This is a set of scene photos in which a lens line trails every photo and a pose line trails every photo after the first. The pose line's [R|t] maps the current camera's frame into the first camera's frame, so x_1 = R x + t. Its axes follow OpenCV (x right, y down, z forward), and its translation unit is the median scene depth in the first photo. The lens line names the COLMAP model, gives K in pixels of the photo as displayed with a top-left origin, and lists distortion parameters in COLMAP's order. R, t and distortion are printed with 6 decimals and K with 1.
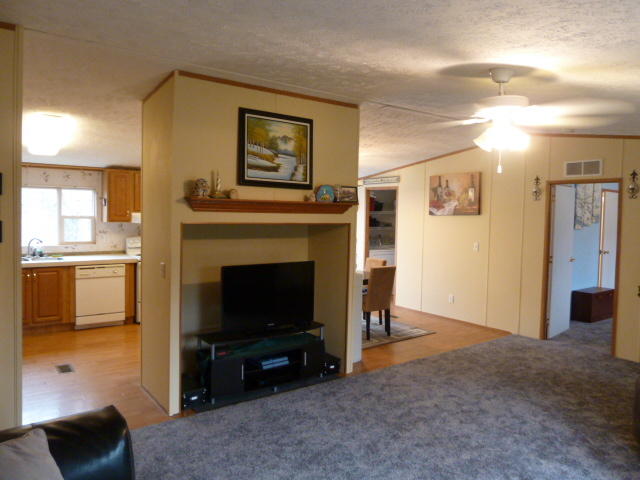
lens RADIAL K [[474.6, 0, 322.0], [0, 474.6, 236.5], [0, 0, 1]] dist [-0.011183, -0.002886]
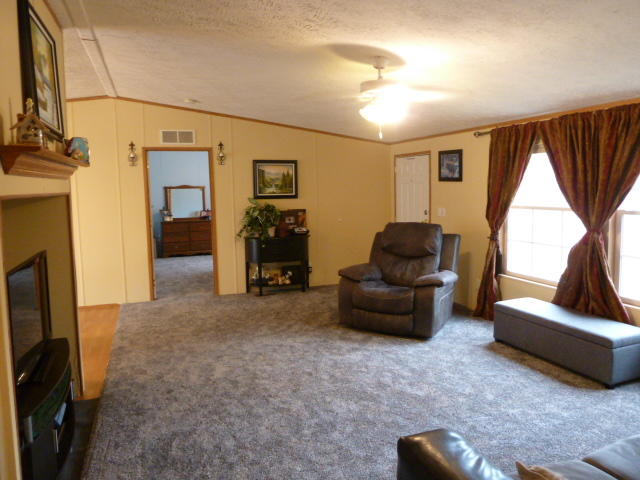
lens RADIAL K [[474.6, 0, 322.5], [0, 474.6, 238.6], [0, 0, 1]] dist [-0.011183, -0.002886]
pose [[0.304426, -0.130434, 0.943563, -0.542122], [0.073014, 0.990861, 0.113416, -0.012053], [-0.949734, 0.034367, 0.311167, 0.432902]]
